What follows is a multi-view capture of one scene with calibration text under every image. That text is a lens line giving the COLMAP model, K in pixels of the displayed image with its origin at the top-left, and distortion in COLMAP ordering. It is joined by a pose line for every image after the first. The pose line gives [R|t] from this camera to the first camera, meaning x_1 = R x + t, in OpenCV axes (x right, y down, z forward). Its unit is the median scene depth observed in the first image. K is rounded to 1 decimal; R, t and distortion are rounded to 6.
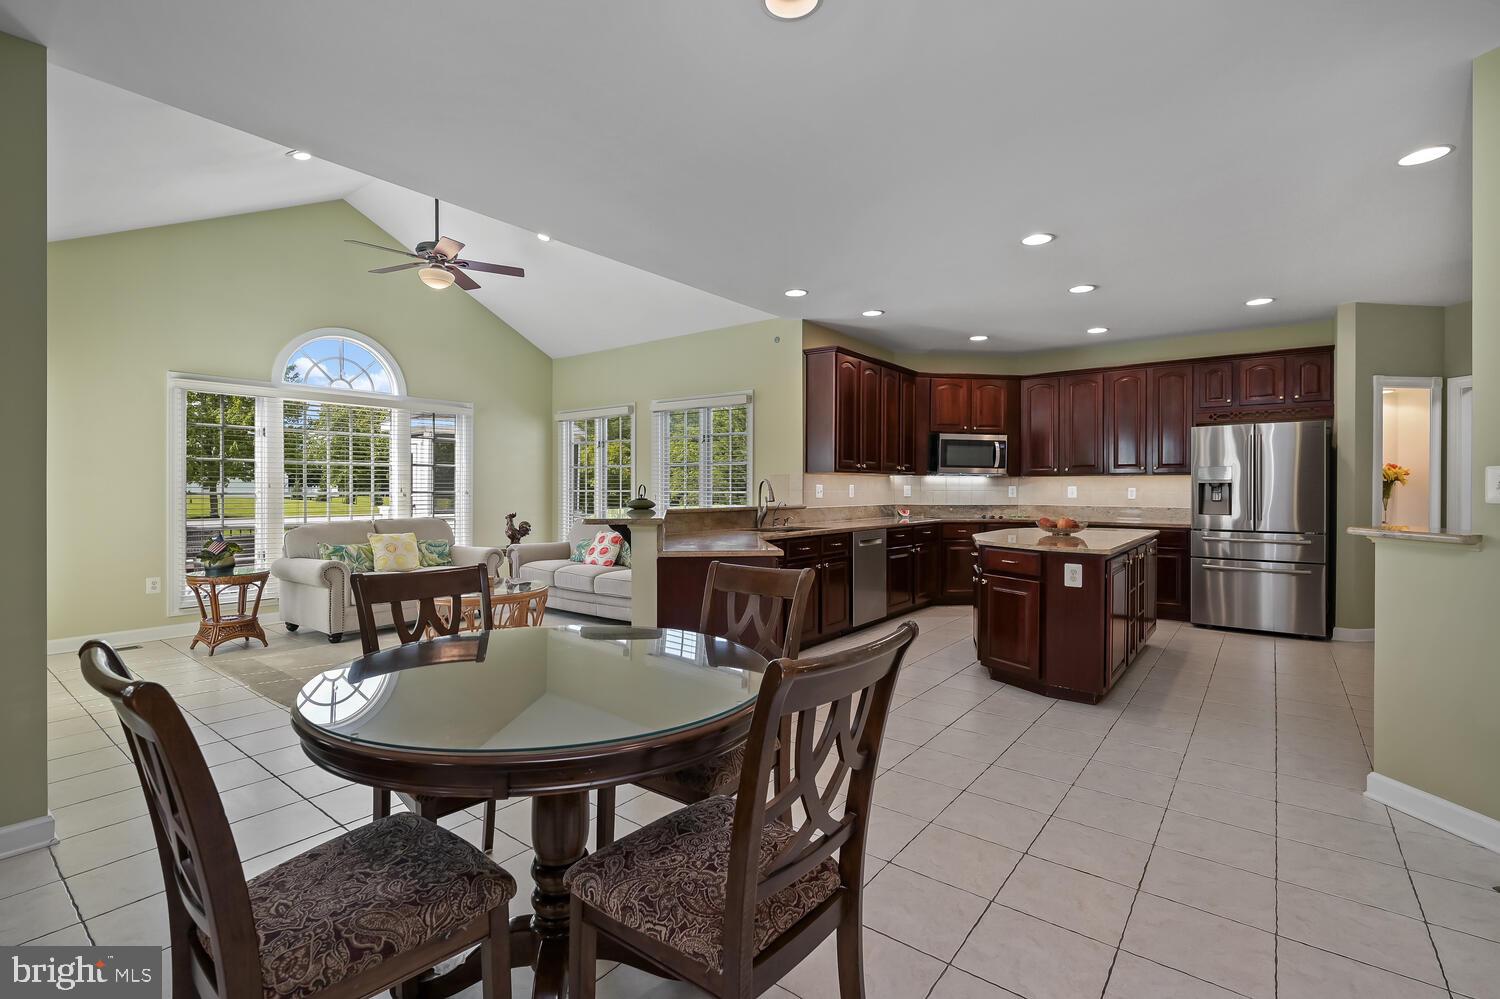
lens RADIAL K [[670.9, 0, 756.6], [0, 670.9, 487.8], [0, 0, 1]] dist [0.004813, 0.000195]
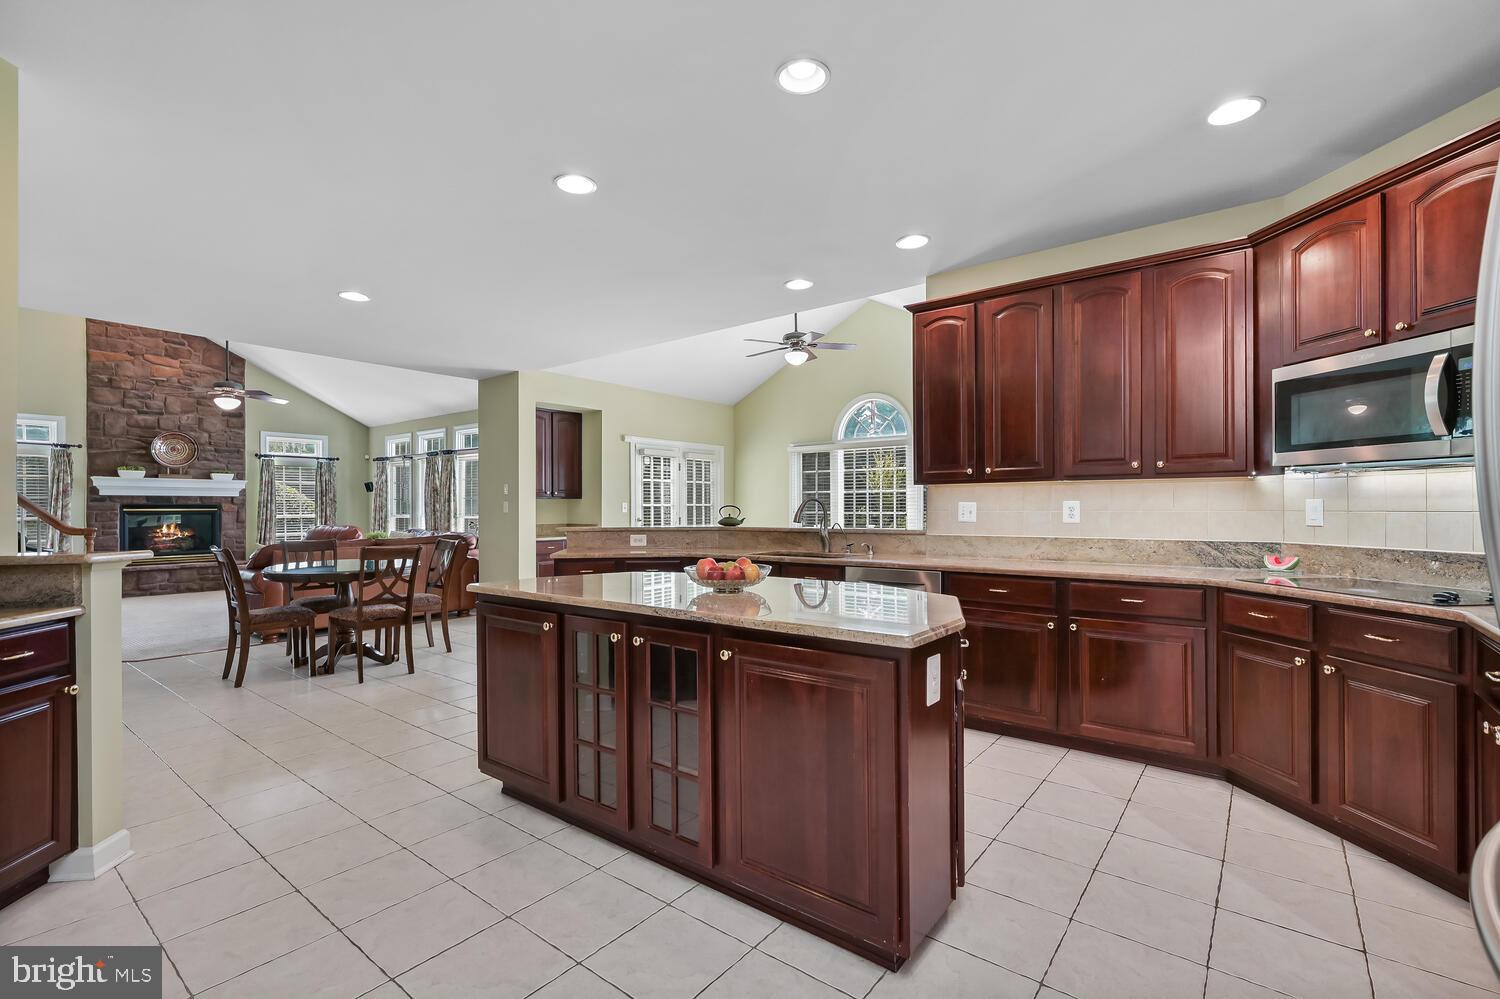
lens RADIAL K [[670.9, 0, 753.5], [0, 670.9, 507.6], [0, 0, 1]] dist [0.004813, 0.000195]
pose [[-0.002365, -0.006571, -0.999976, 0.754084], [-0.000745, 0.999978, -0.006569, 0.005645], [0.999997, 0.000730, -0.002370, 0.772092]]
